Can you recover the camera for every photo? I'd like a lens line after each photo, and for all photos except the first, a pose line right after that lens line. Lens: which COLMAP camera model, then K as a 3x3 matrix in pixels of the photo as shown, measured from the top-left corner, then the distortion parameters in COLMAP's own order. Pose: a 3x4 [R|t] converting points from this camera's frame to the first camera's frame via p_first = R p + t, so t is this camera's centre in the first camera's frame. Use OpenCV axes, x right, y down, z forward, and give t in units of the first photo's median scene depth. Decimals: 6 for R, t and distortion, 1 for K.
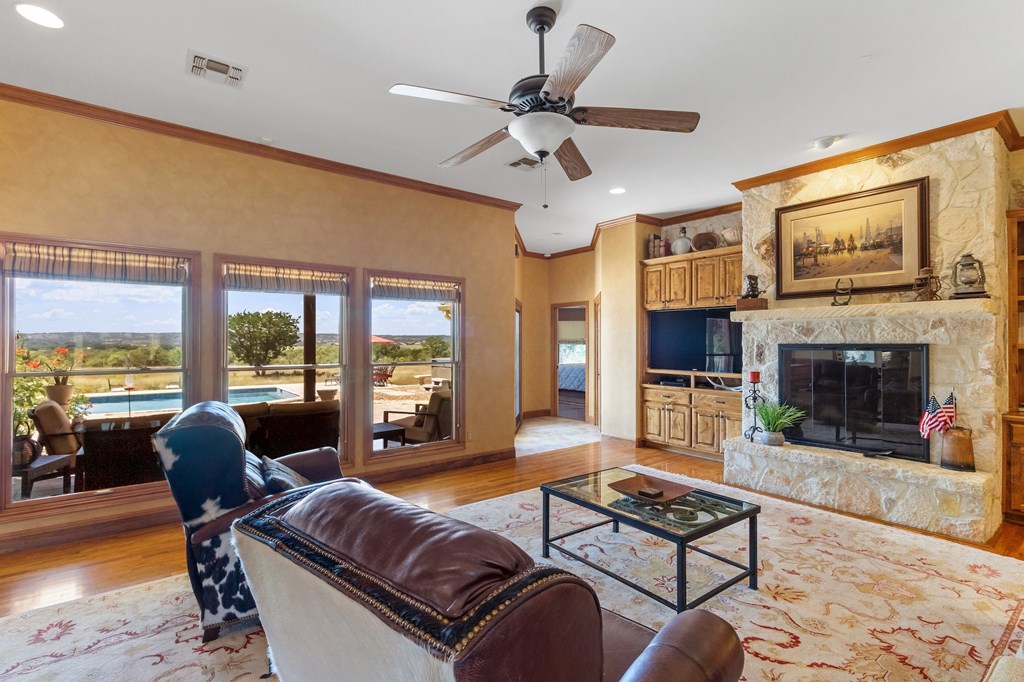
lens RADIAL K [[479.8, 0, 510.6], [0, 479.8, 339.4], [0, 0, 1]] dist [0.003351, 0.000703]
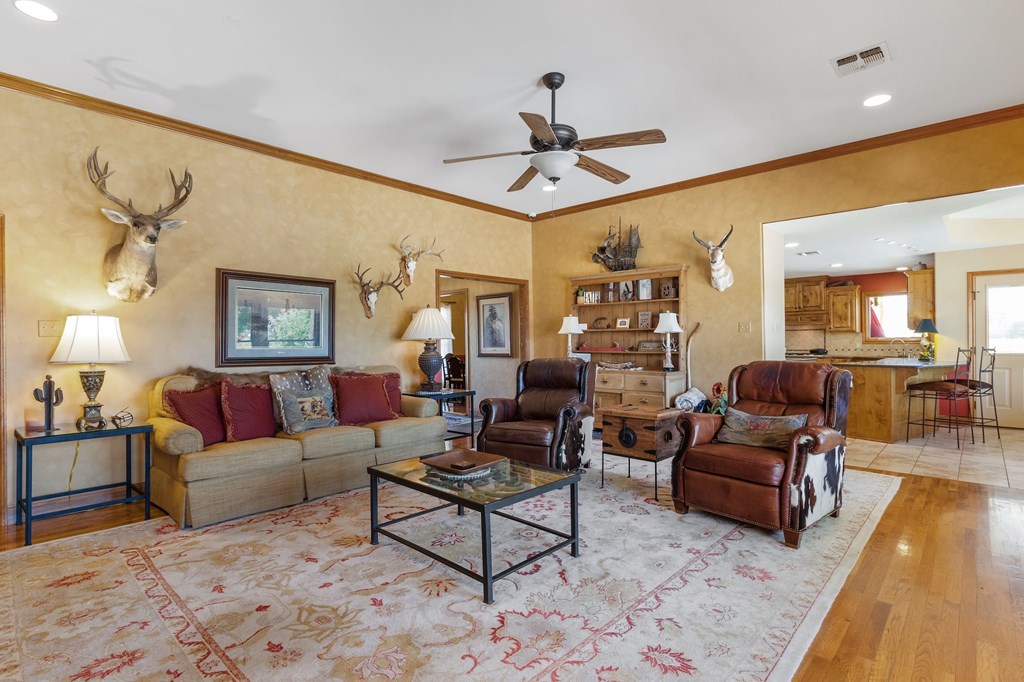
lens RADIAL K [[491.8, 0, 513.0], [0, 491.8, 339.1], [0, 0, 1]] dist [0.010689, 0.000210]
pose [[-0.987453, 0.006554, -0.157776, 0.226404], [0.007821, 0.999942, -0.007411, 0.041512], [0.157718, -0.008552, -0.987447, 1.318164]]
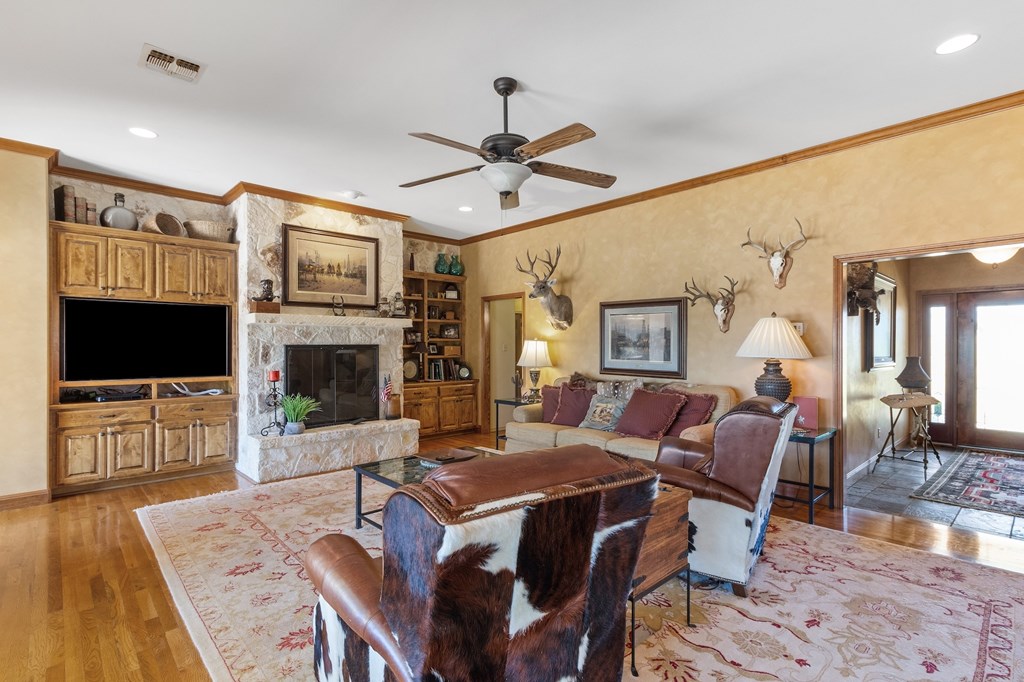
lens RADIAL K [[491.8, 0, 517.7], [0, 491.8, 344.7], [0, 0, 1]] dist [0.010689, 0.000210]
pose [[-0.096604, 0.001242, 0.995322, -0.682804], [-0.005471, 0.999983, -0.001778, 0.008619], [-0.995308, -0.005617, -0.096595, 0.608837]]
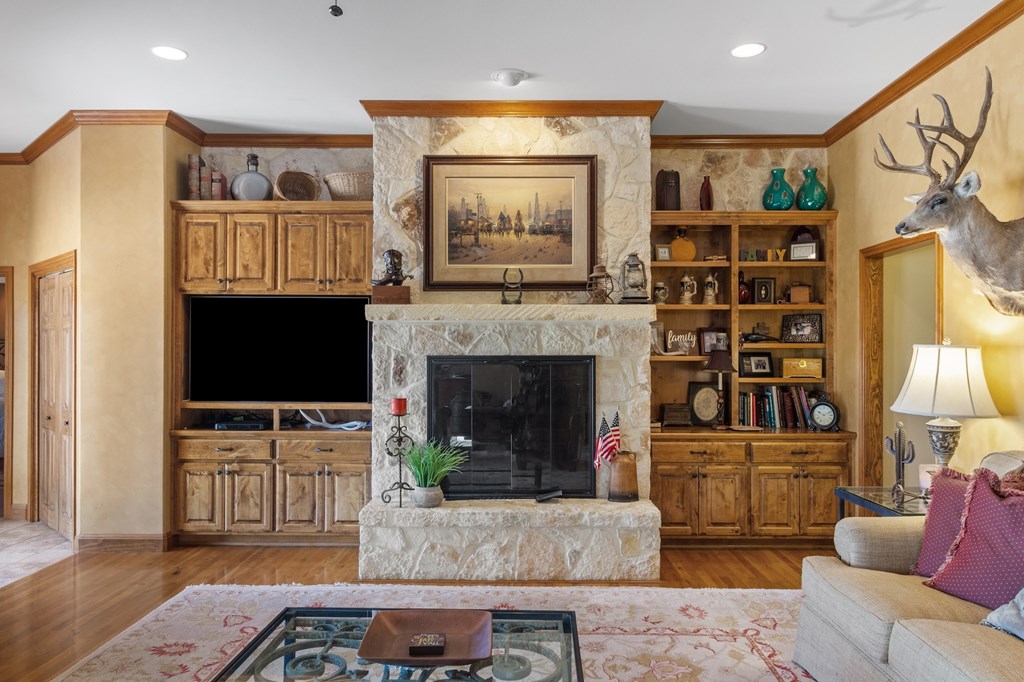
lens RADIAL K [[717.5, 0, 518.7], [0, 717.5, 351.2], [0, 0, 1]] dist [-0.001918, 0.006477]
pose [[0.621042, 0.004020, 0.783767, -0.166731], [-0.006893, 0.999976, 0.000332, 0.001750], [-0.783747, -0.005609, 0.621055, 0.287514]]
